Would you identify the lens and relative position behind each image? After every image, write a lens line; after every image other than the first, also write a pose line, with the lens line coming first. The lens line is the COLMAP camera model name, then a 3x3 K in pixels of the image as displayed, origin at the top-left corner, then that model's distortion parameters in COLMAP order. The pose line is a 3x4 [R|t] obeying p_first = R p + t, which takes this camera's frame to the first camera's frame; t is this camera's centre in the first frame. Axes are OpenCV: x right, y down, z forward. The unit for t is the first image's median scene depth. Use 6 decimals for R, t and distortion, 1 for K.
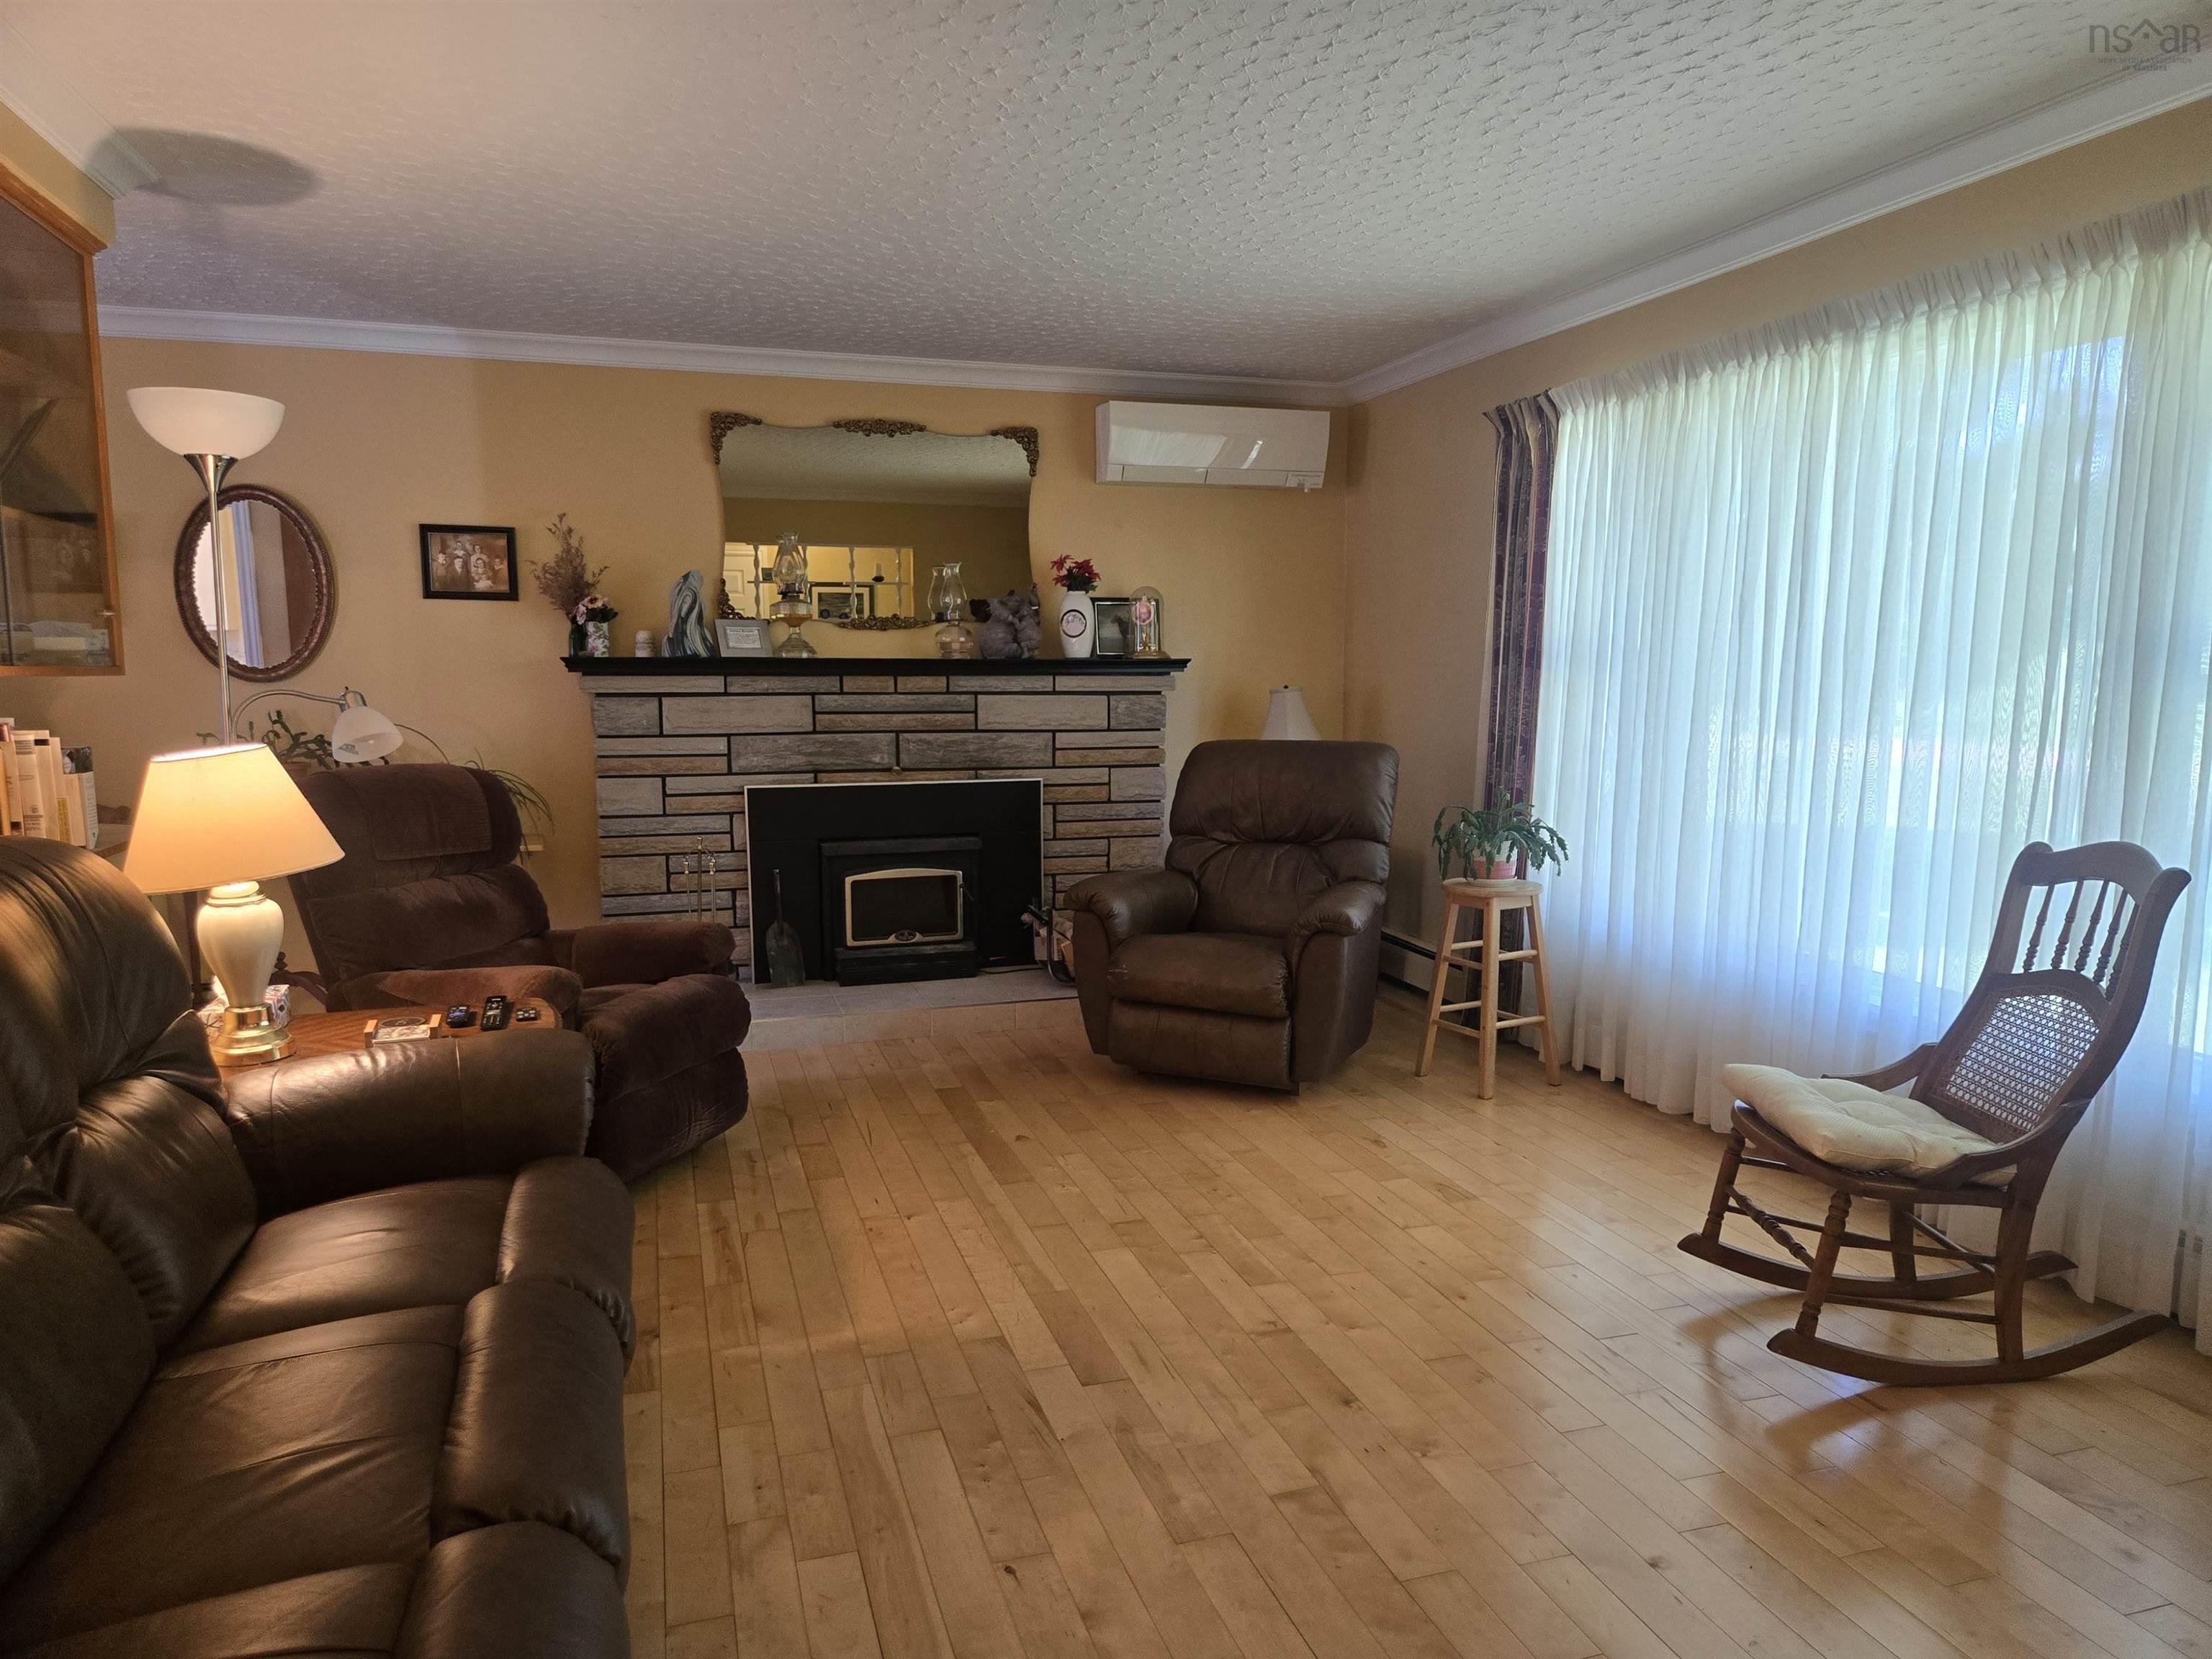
lens RADIAL K [[1455.8, 0, 1103.8], [0, 1455.8, 845.6], [0, 0, 1]] dist [0.068955, -0.068480]
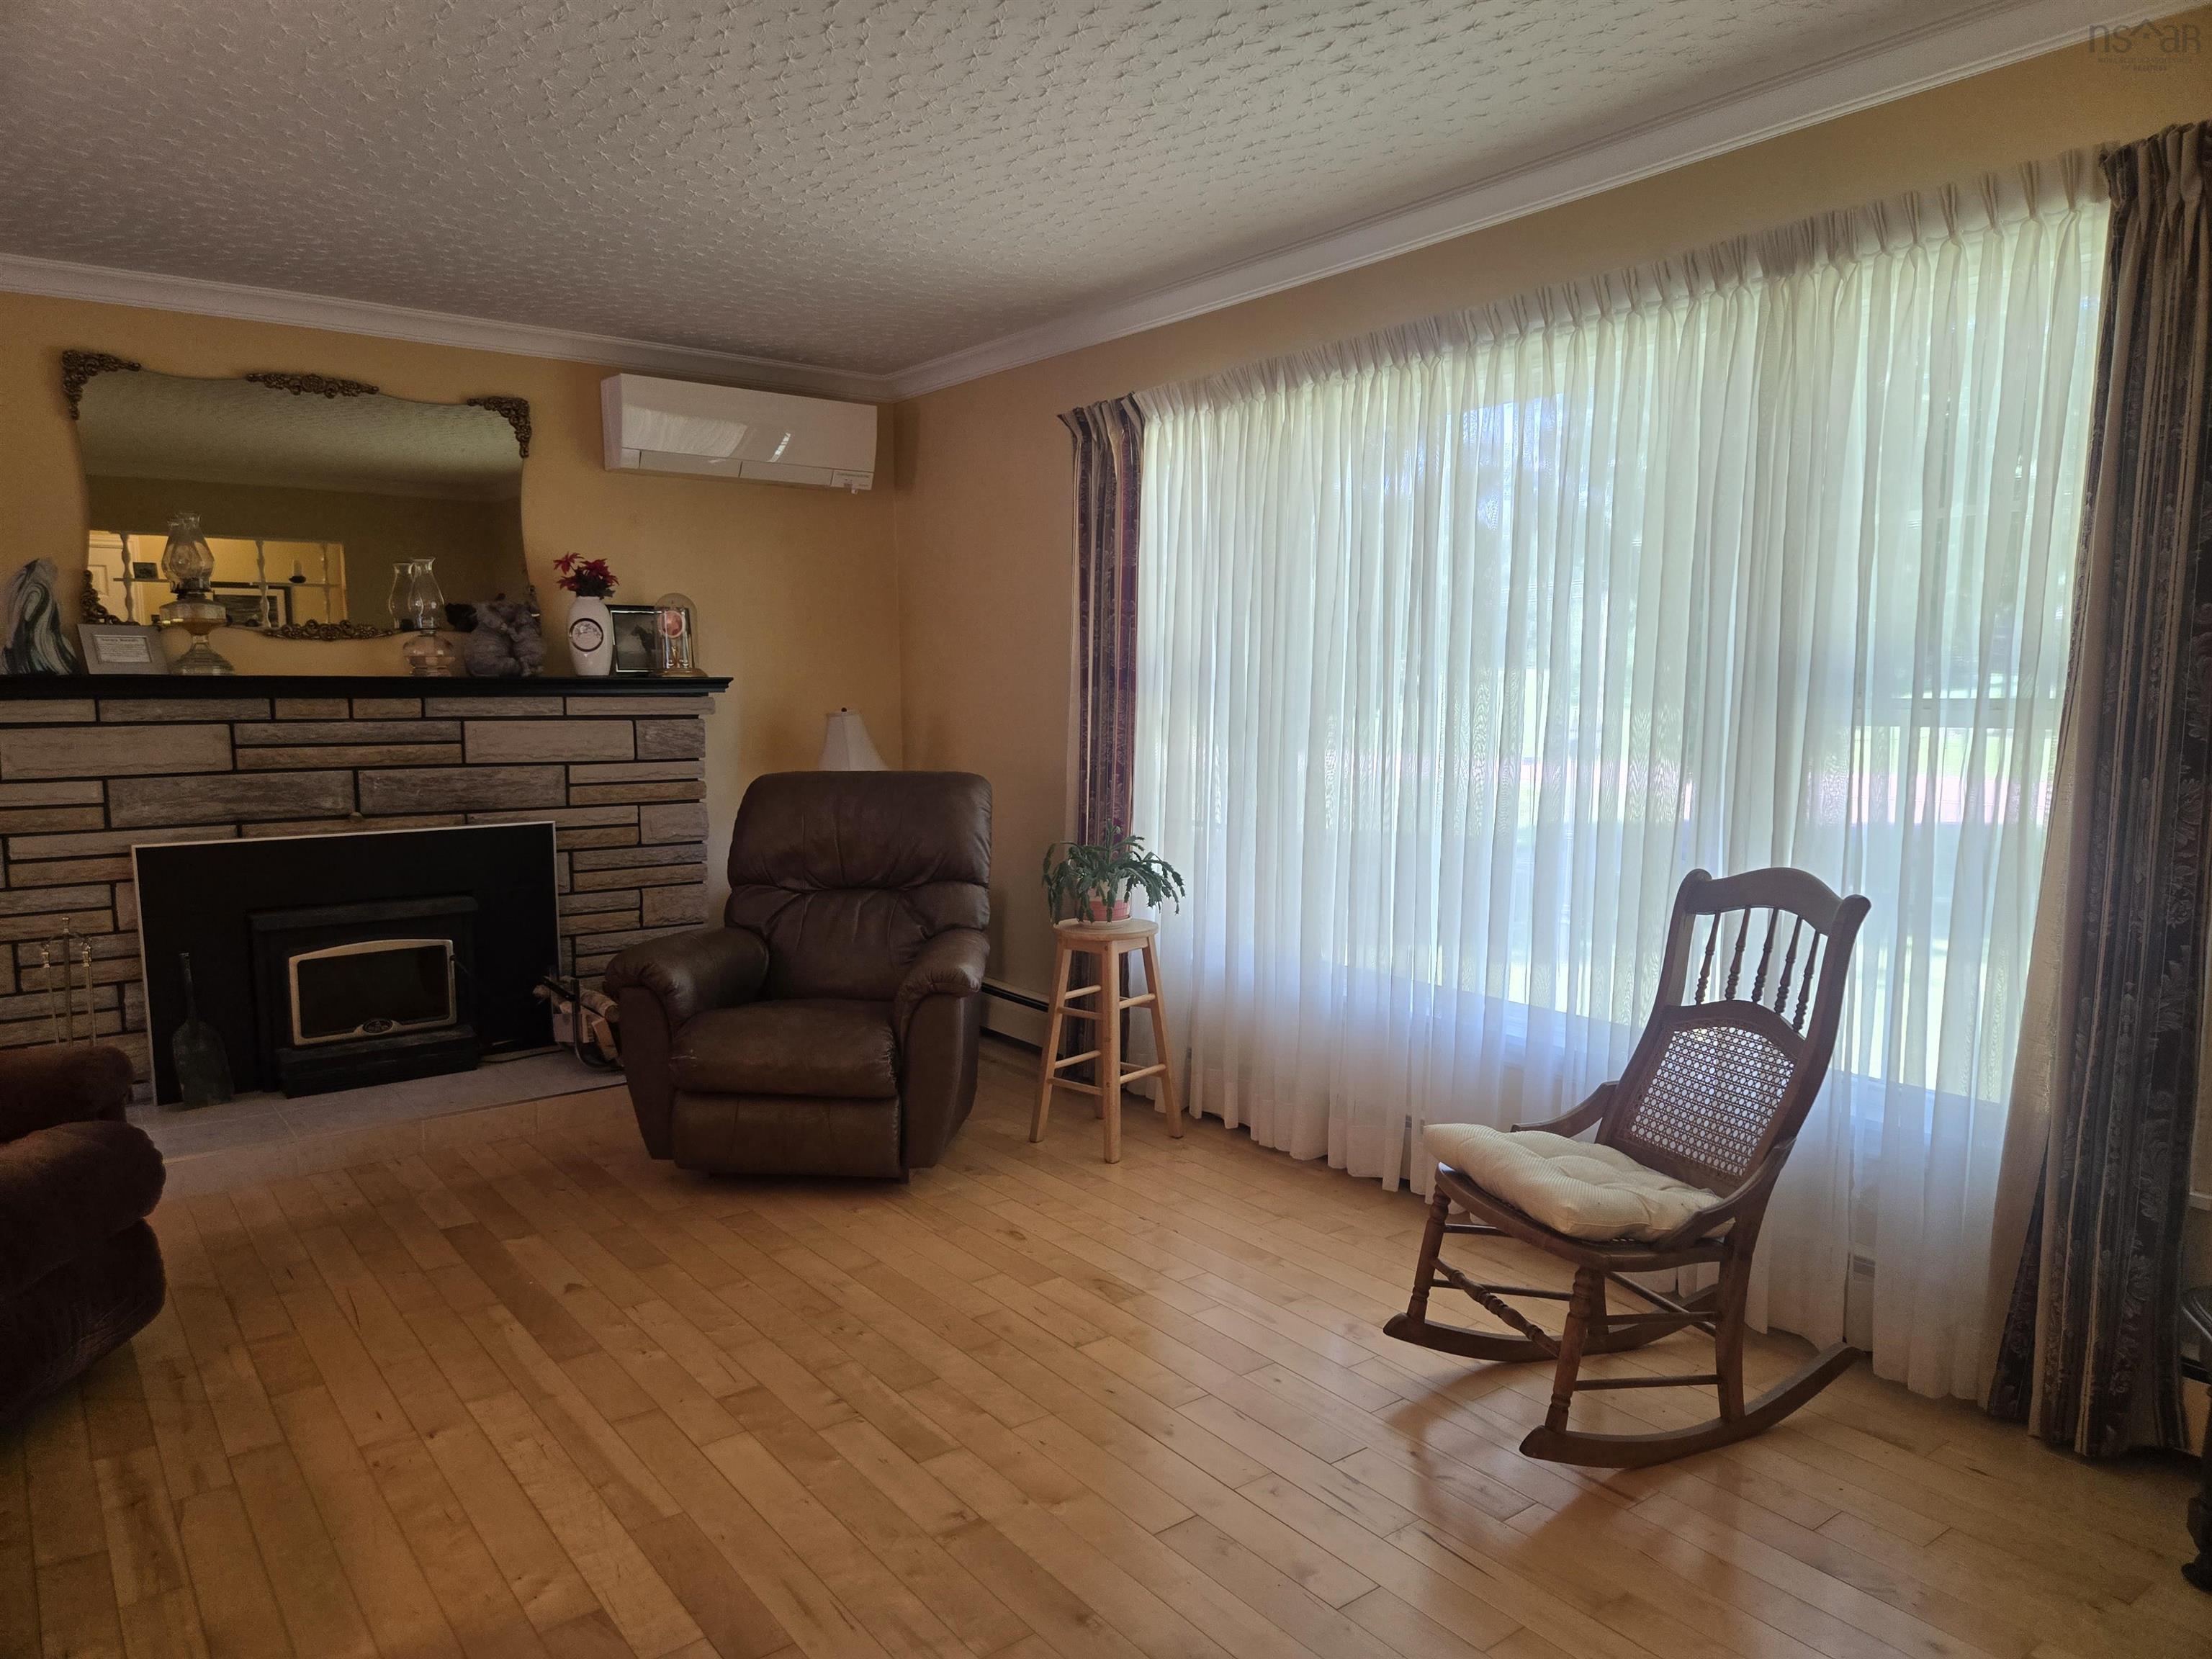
lens RADIAL K [[1455.8, 0, 1103.8], [0, 1455.8, 845.6], [0, 0, 1]] dist [0.068955, -0.068480]
pose [[0.938654, -0.039036, 0.342644, -0.047785], [0.042936, 0.999071, -0.003801, -0.020764], [-0.342178, 0.018280, 0.939457, 0.144599]]
